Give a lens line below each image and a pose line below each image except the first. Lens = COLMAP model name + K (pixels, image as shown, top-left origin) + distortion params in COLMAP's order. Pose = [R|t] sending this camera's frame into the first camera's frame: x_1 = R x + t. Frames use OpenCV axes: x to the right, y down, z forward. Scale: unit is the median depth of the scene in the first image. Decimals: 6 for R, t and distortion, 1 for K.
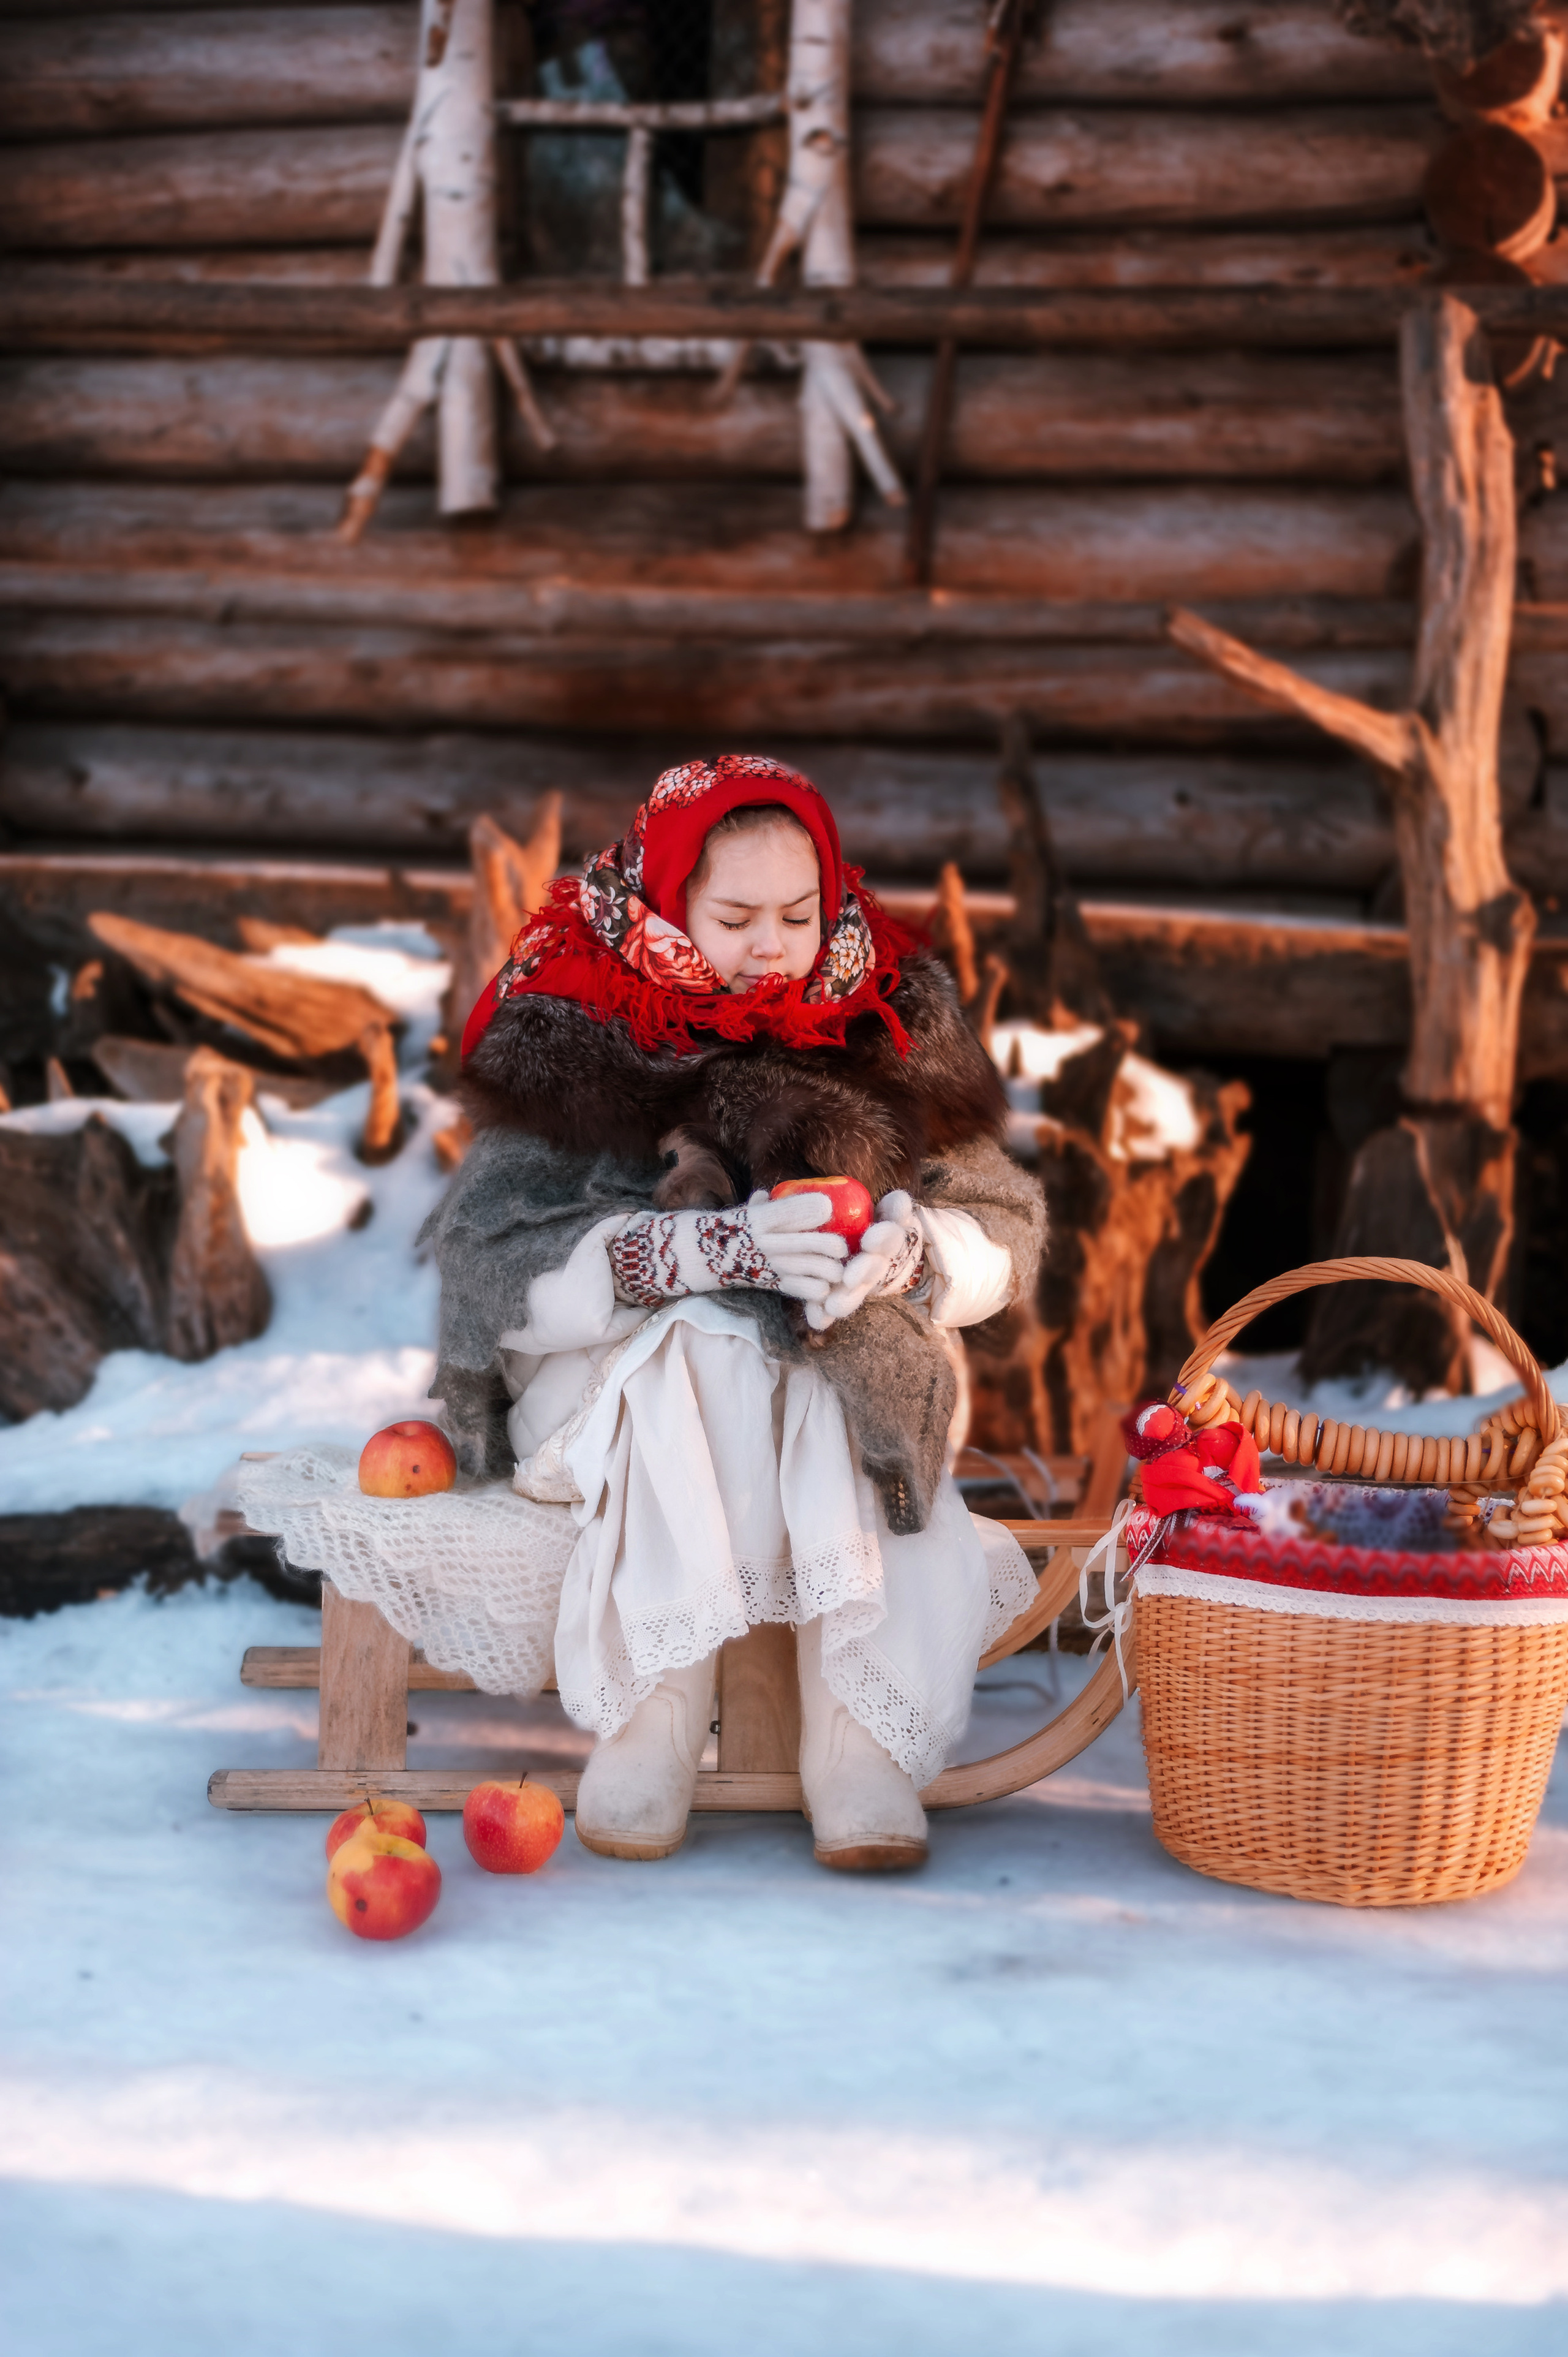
lens RADIAL K [[3404.1, 0, 784.0], [0, 3404.1, 1178.5], [0, 0, 1]] dist [-0.003176, 0.034201]
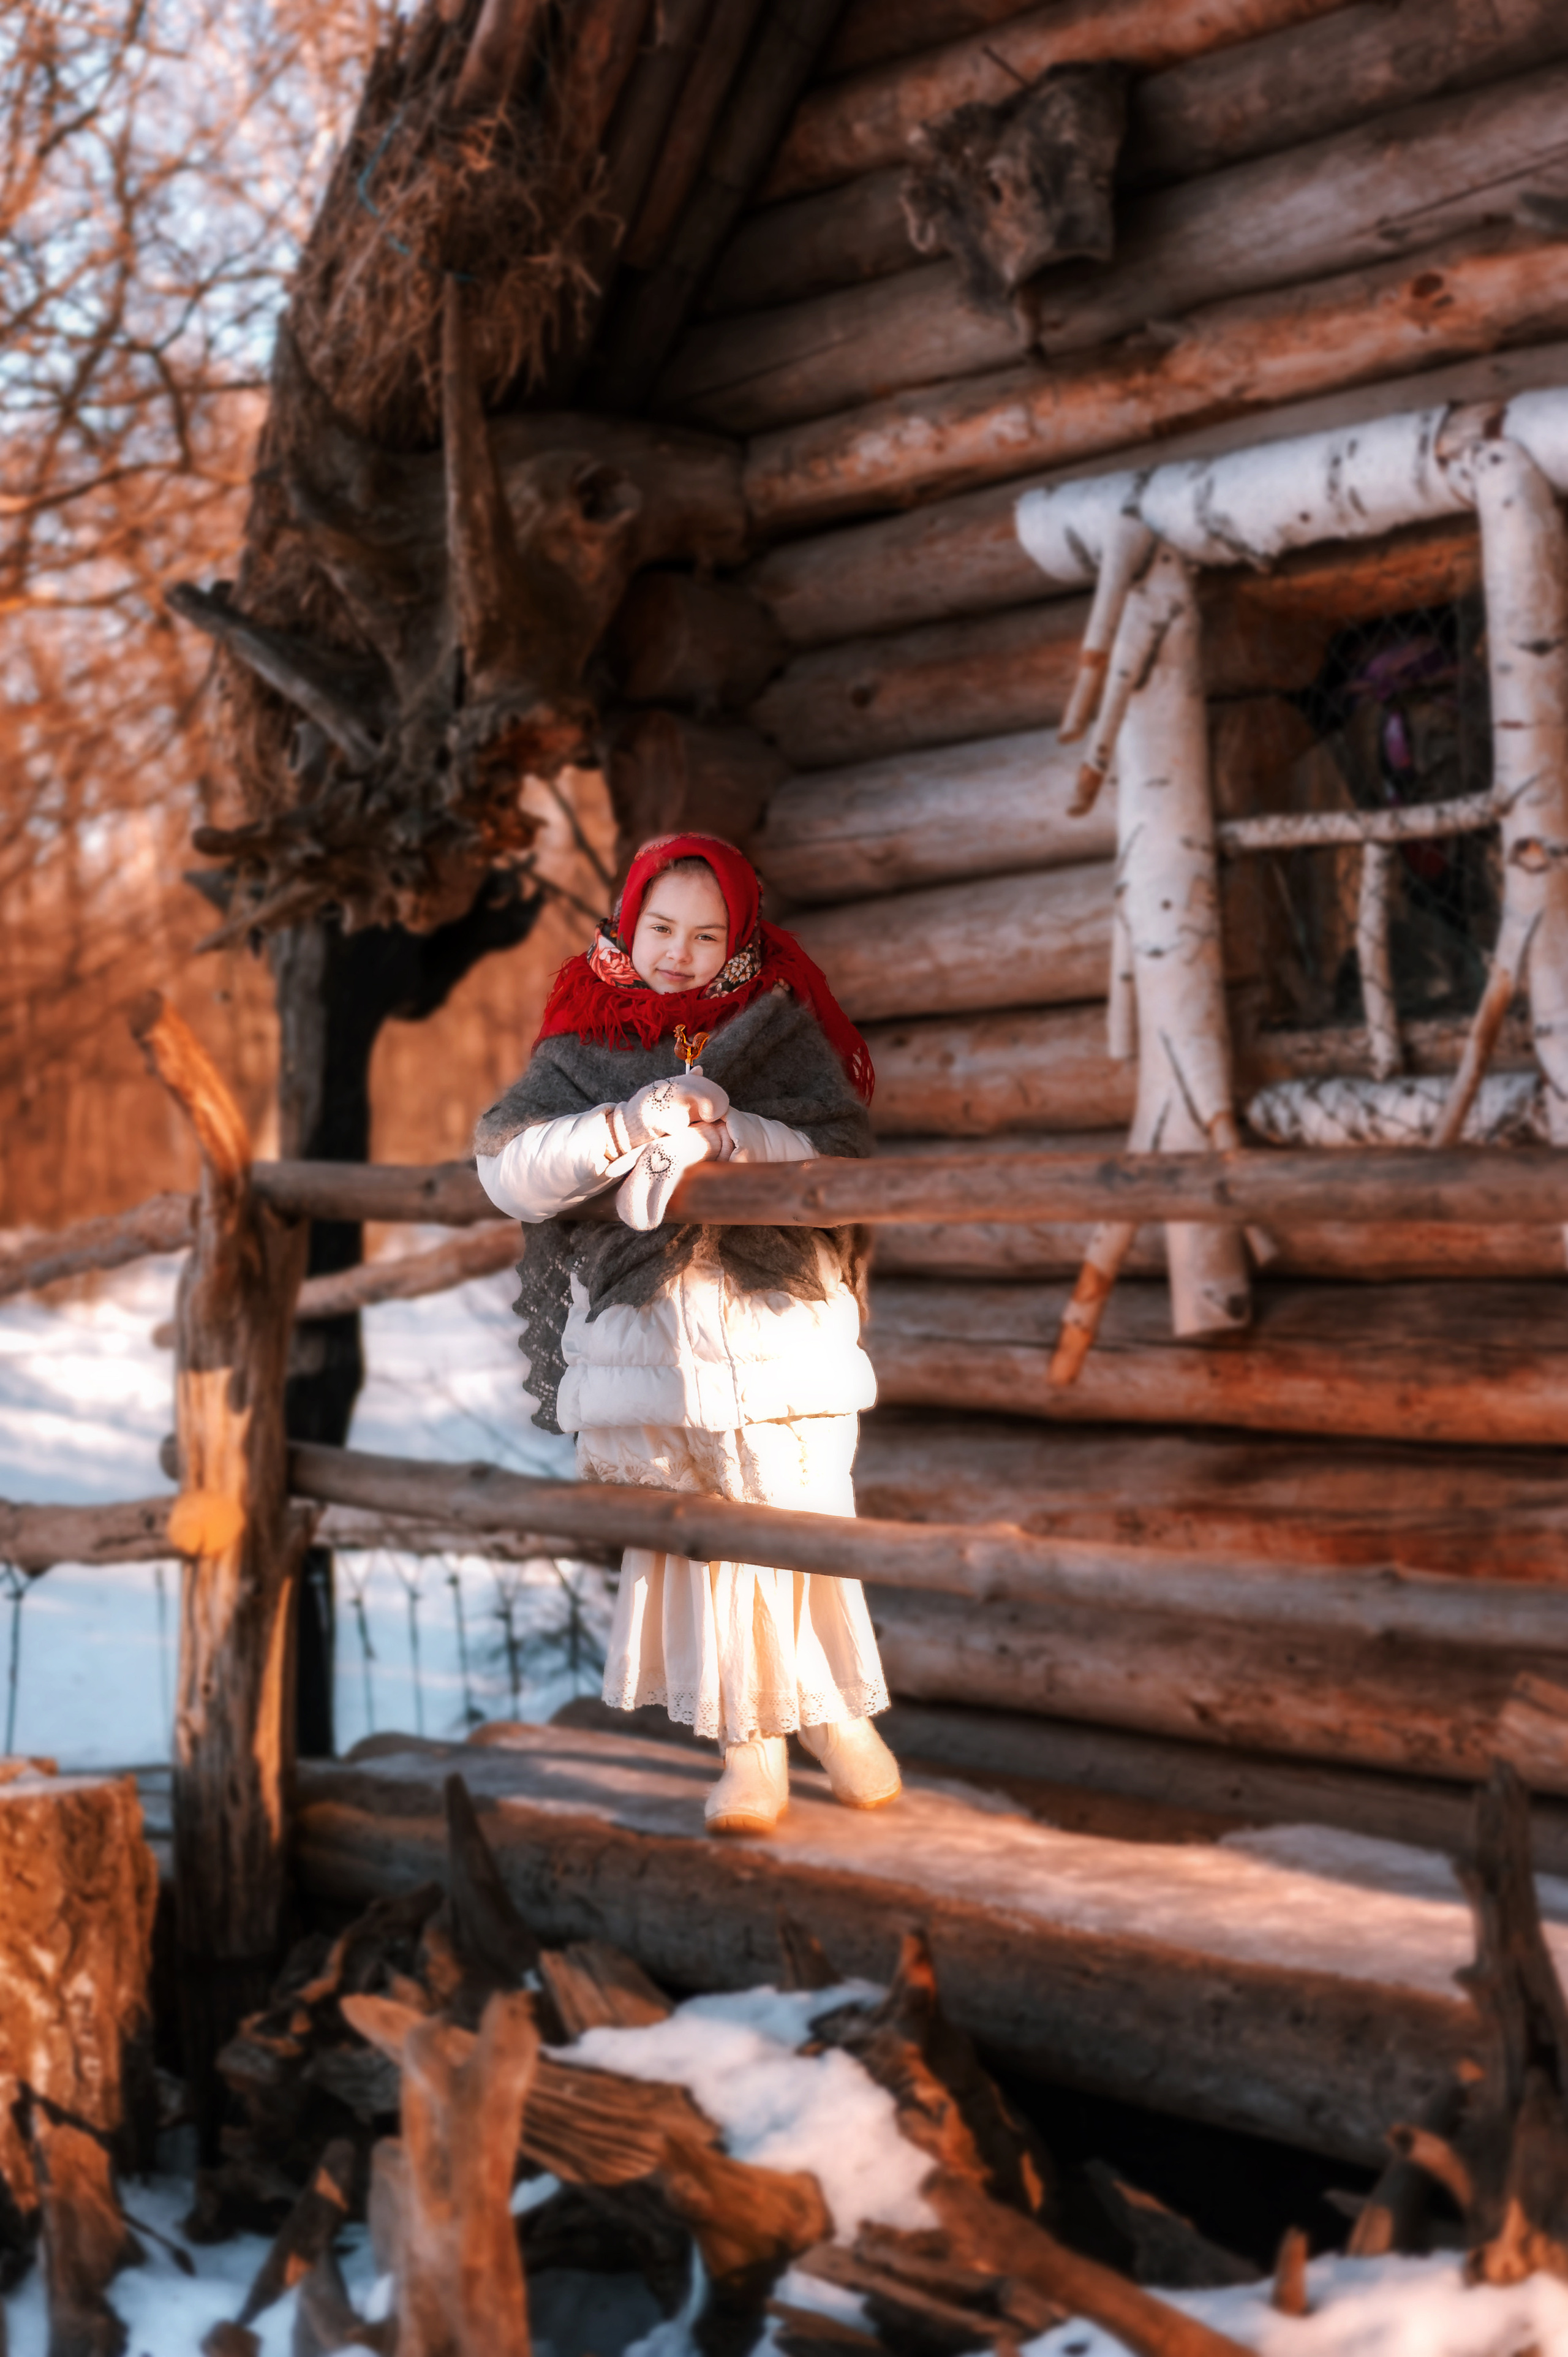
lens RADIAL K [[3445.4, 0, 784.0], [0, 3445.4, 1178.5], [0, 0, 1]] dist [-0.008549, 0.047027]
pose [[0.809322, -0.053468, -0.584926, 0.361088], [-0.006173, 0.995019, -0.099496, -0.182649], [0.587332, 0.084135, 0.804961, 0.352825]]
